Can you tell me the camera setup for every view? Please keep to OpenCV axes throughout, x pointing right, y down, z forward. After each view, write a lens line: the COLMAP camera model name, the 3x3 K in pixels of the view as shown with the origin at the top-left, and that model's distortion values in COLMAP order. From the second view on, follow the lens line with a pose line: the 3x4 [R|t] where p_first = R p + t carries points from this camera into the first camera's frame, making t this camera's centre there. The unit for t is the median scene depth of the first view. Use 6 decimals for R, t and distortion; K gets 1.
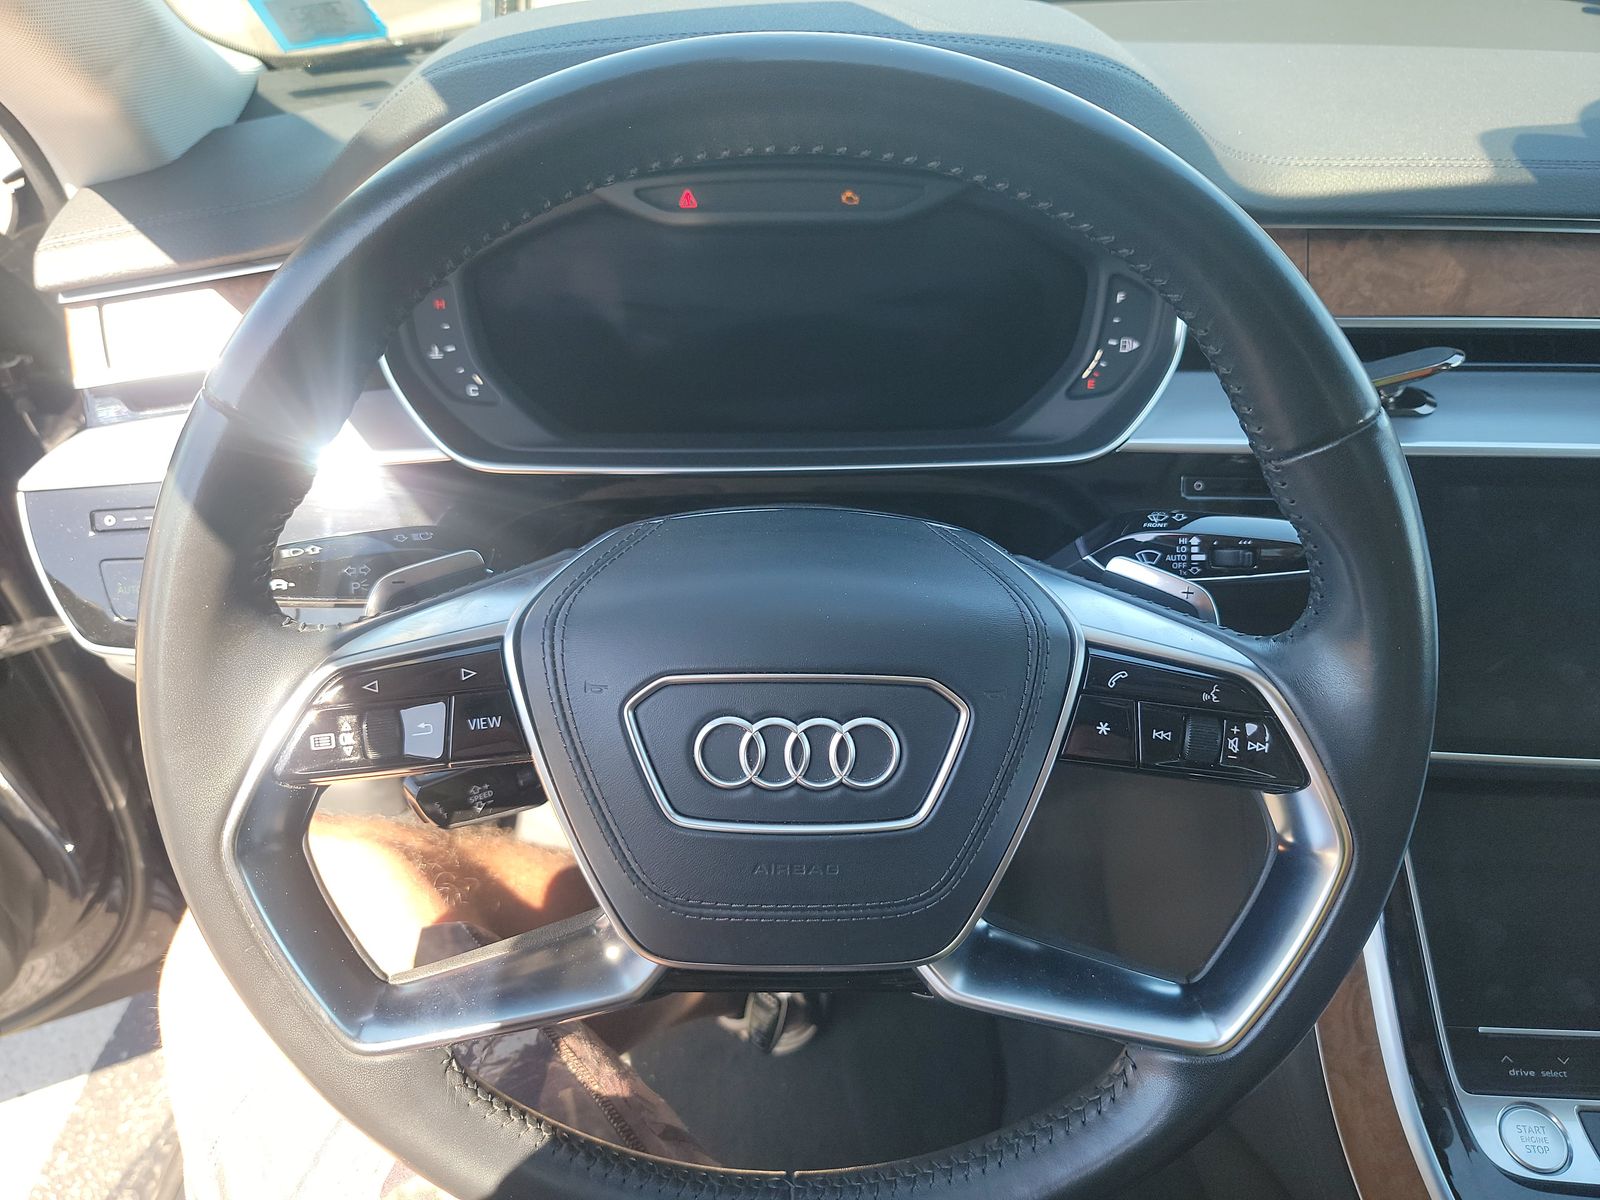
lens RADIAL K [[1099.7, 0, 796.3], [0, 1099.7, 605.8], [0, 0, 1]] dist [0.000403, -0.022923]
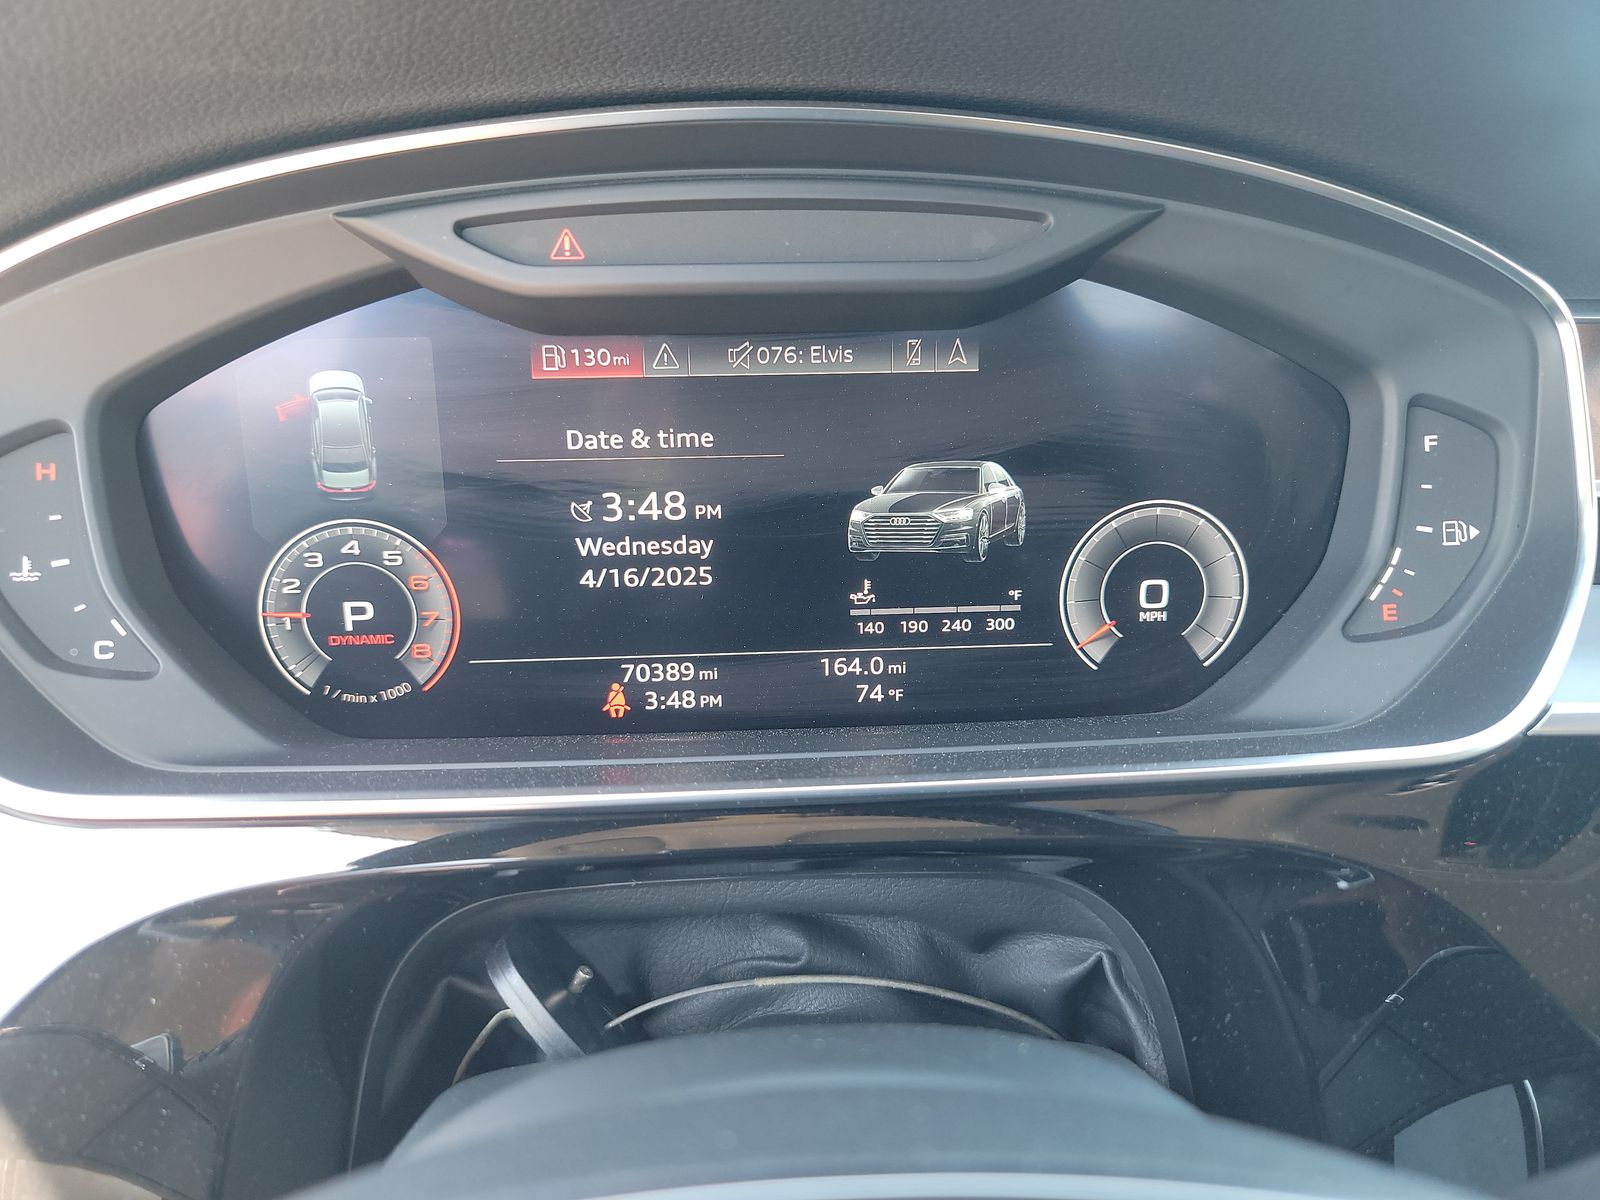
lens RADIAL K [[1099.7, 0, 799.5], [0, 1099.7, 615.5], [0, 0, 1]] dist [0.000403, -0.022923]
pose [[0.998194, -0.015793, 0.057959, -0.025502], [0.032097, 0.955773, -0.292349, -0.064840], [-0.050778, 0.293681, 0.954554, 0.545963]]
